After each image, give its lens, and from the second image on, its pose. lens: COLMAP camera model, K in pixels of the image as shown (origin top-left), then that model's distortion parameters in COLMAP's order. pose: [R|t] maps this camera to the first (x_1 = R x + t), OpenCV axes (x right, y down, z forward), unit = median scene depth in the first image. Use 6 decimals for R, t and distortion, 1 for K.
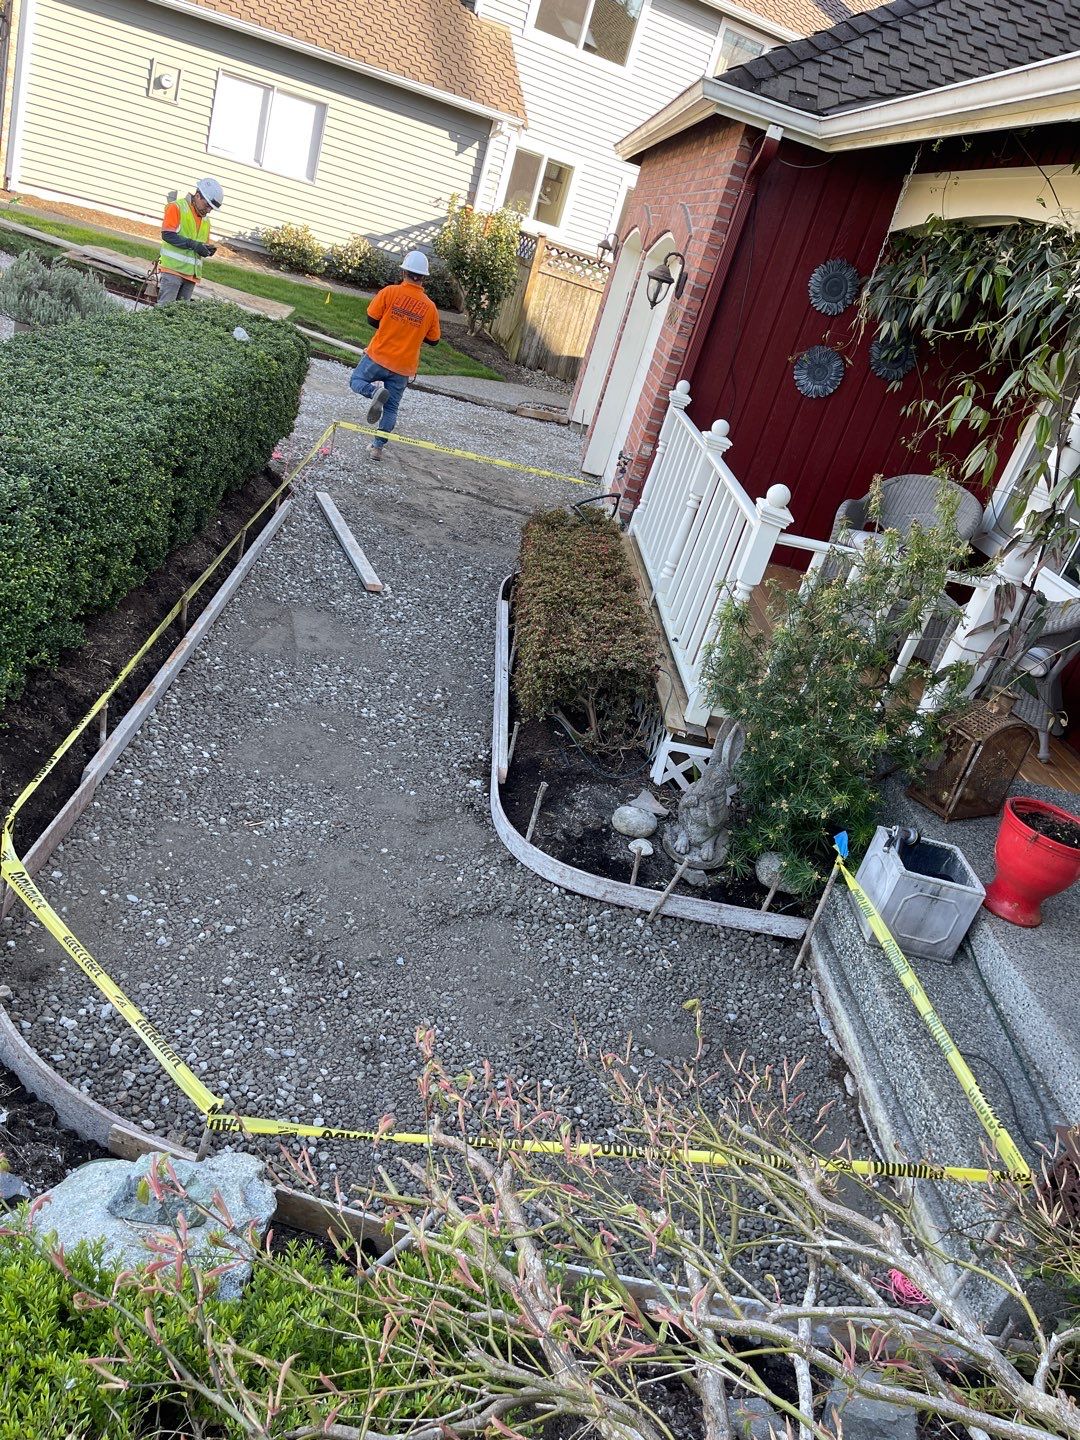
lens RADIAL K [[1096.8, 0, 559.9], [0, 1096.8, 720.0], [0, 0, 1]] dist [0.040420, -0.007766]
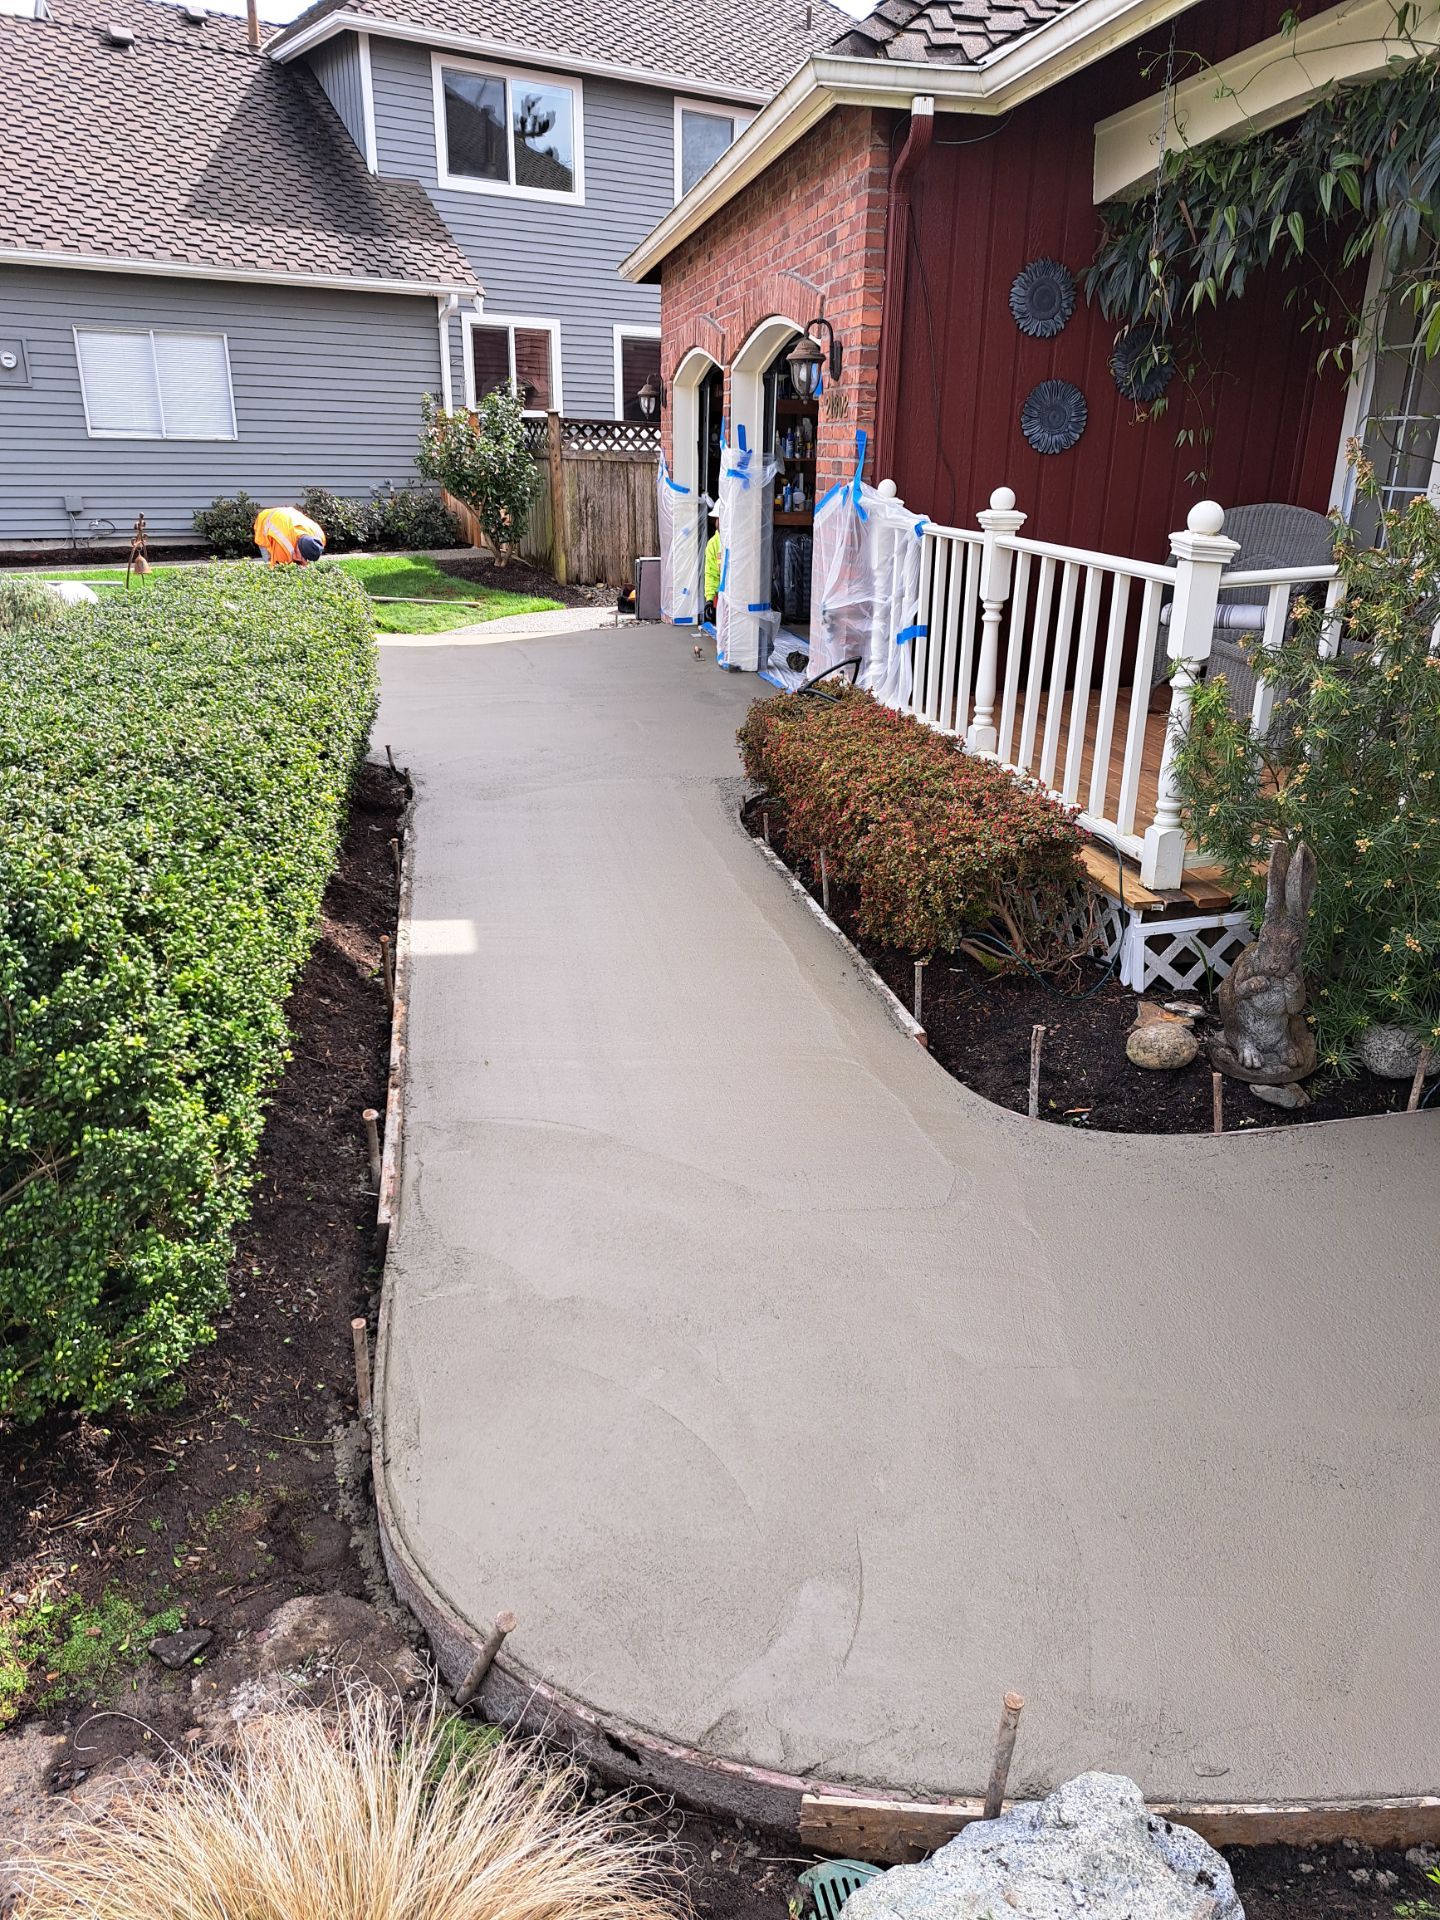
lens RADIAL K [[1387.6, 0, 725.2], [0, 1387.6, 995.1], [0, 0, 1]] dist [0.025759, -0.009538]
pose [[0.951259, -0.304625, 0.048051, -0.147440], [0.306050, 0.951672, -0.025583, 0.003682], [-0.037935, 0.039042, 0.998517, 0.119980]]
